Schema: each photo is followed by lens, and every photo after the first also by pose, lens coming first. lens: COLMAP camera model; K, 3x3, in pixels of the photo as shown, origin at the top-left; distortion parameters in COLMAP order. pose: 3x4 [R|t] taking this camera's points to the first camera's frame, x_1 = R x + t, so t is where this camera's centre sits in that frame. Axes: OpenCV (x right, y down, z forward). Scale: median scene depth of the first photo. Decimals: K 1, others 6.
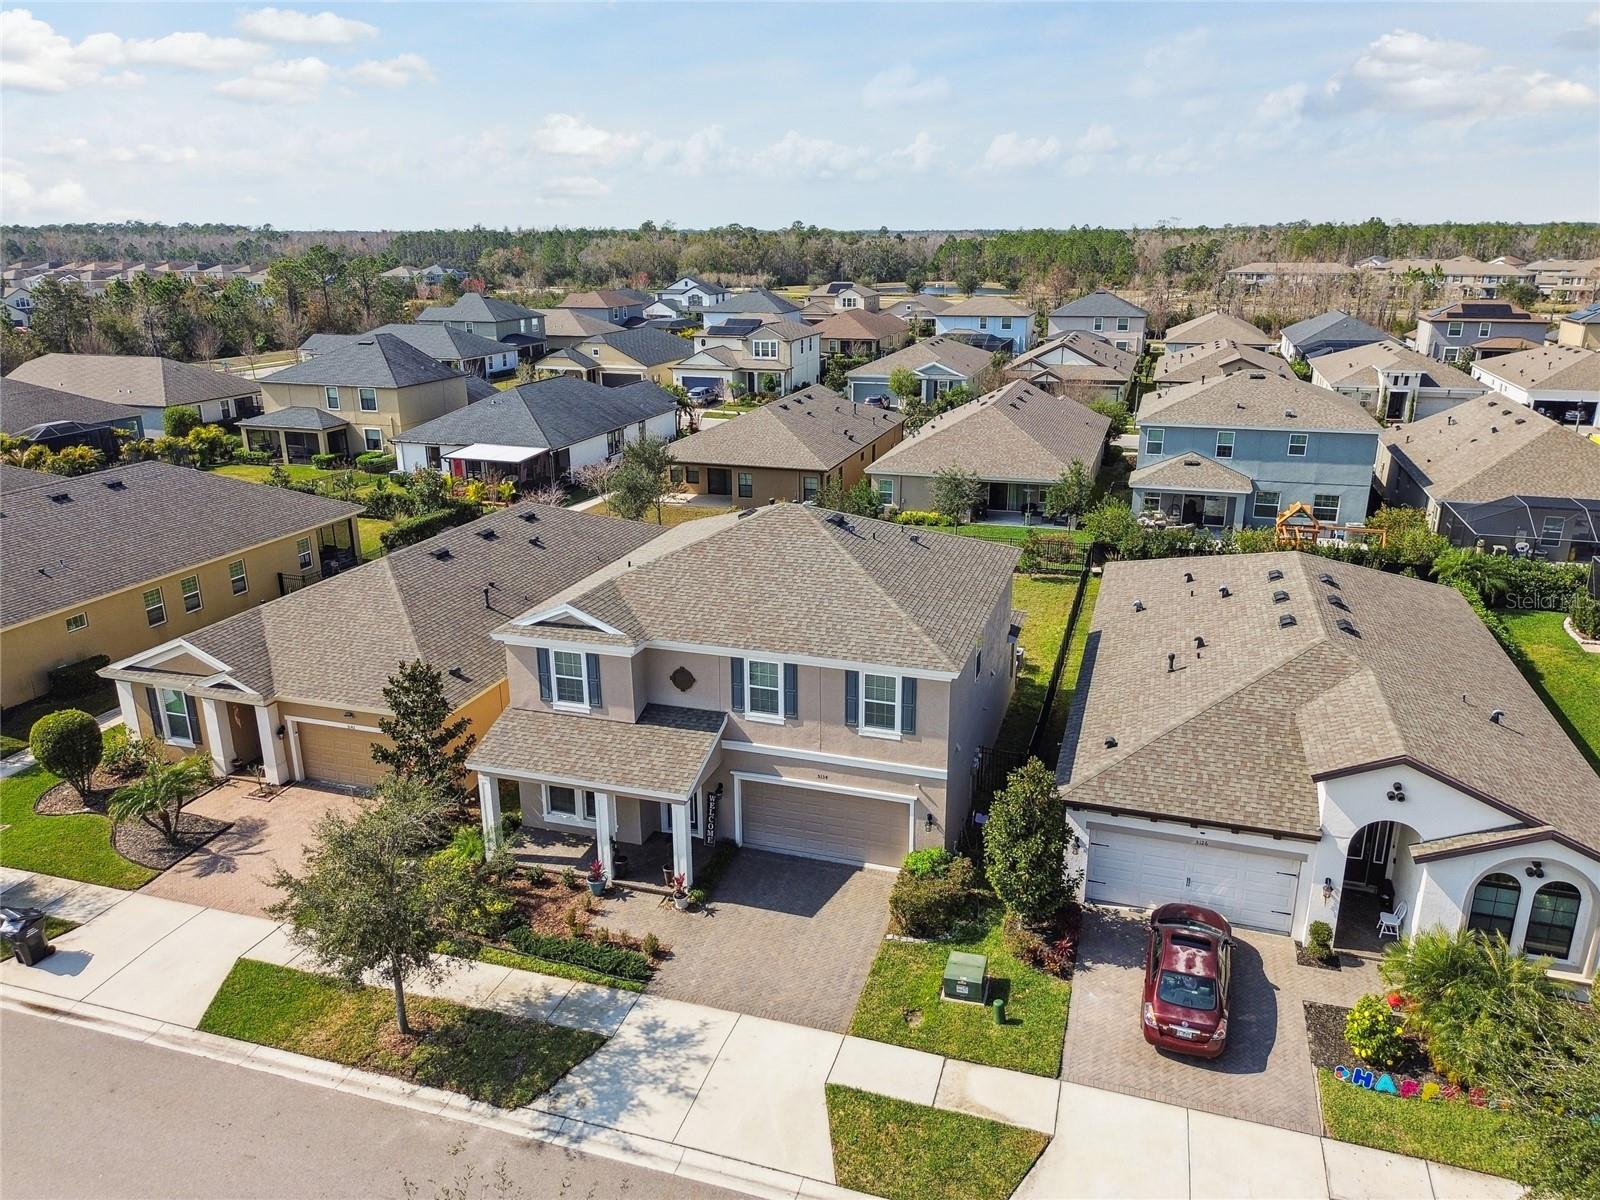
lens RADIAL K [[1089.8, 0, 822.1], [0, 1089.8, 621.4], [0, 0, 1]] dist [0.062940, -0.057083]
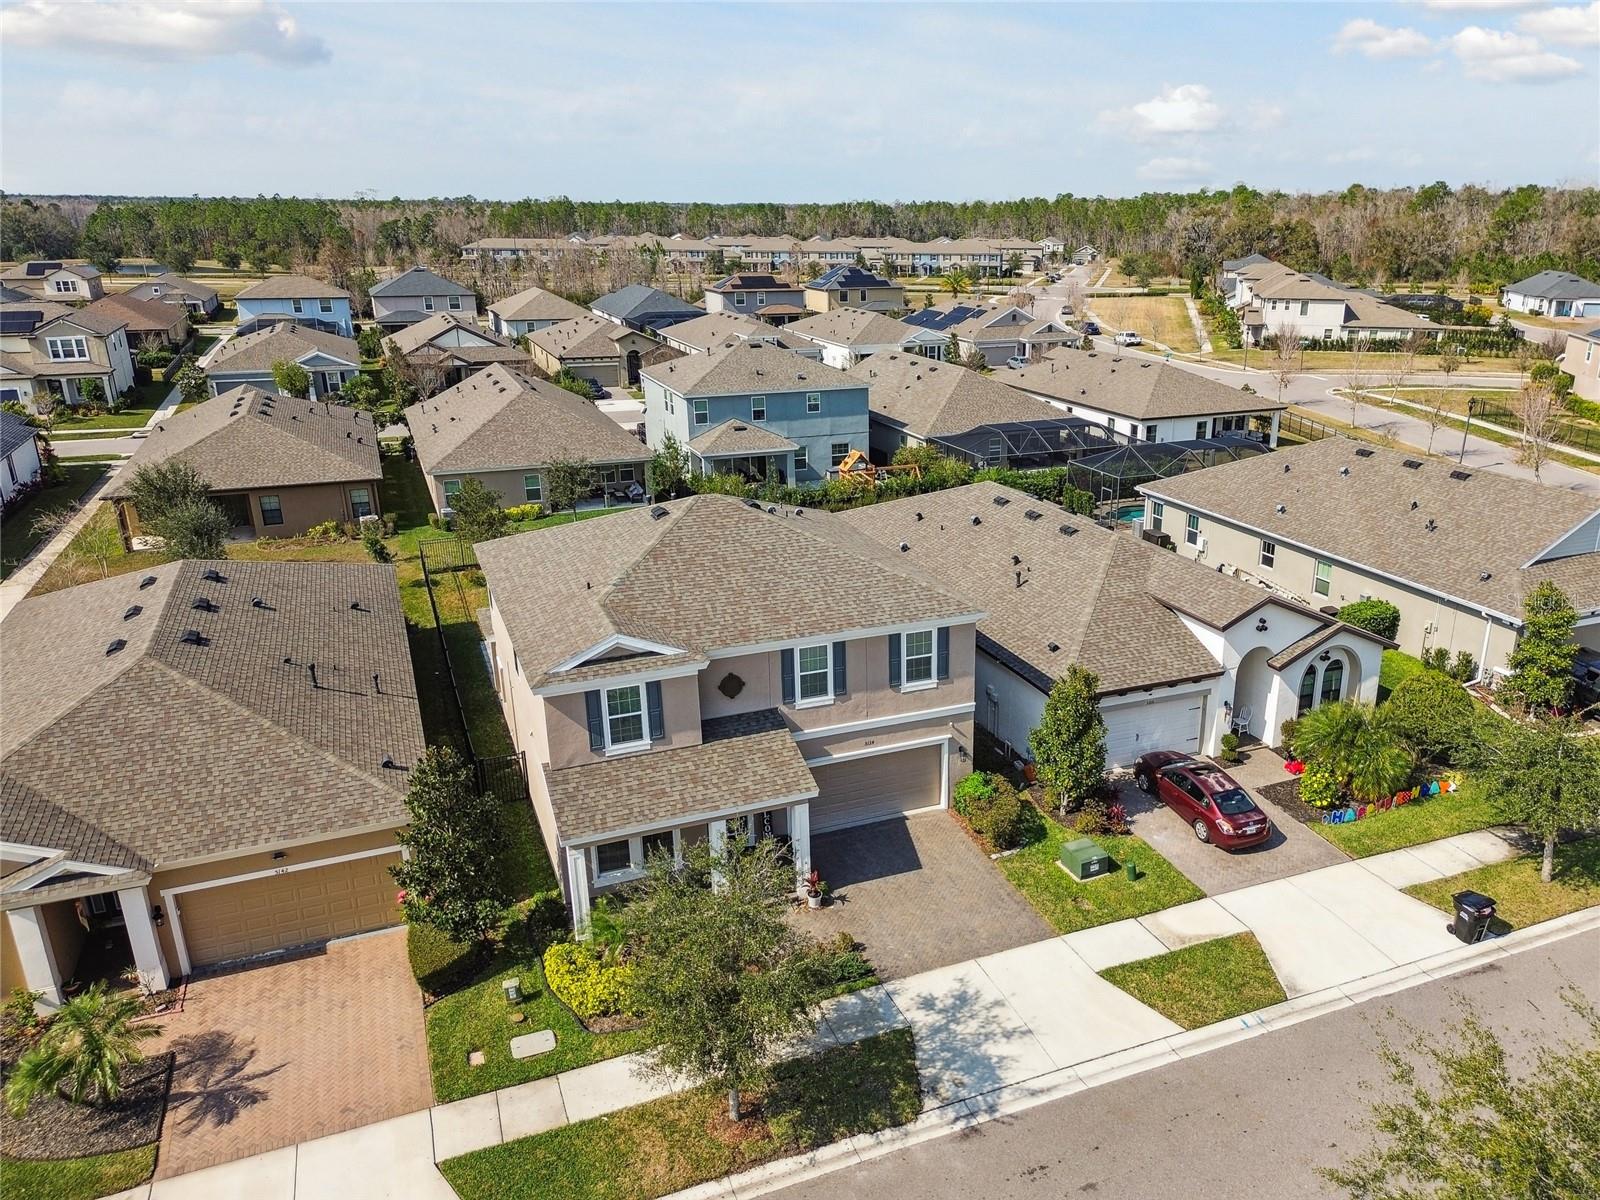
lens RADIAL K [[1114.6, 0, 827.1], [0, 1114.6, 626.5], [0, 0, 1]] dist [0.067849, -0.058737]
pose [[0.772247, -0.212855, 0.598605, -0.659470], [0.202506, 0.975530, 0.085635, -0.066465], [-0.602185, 0.055089, 0.796454, 0.178359]]
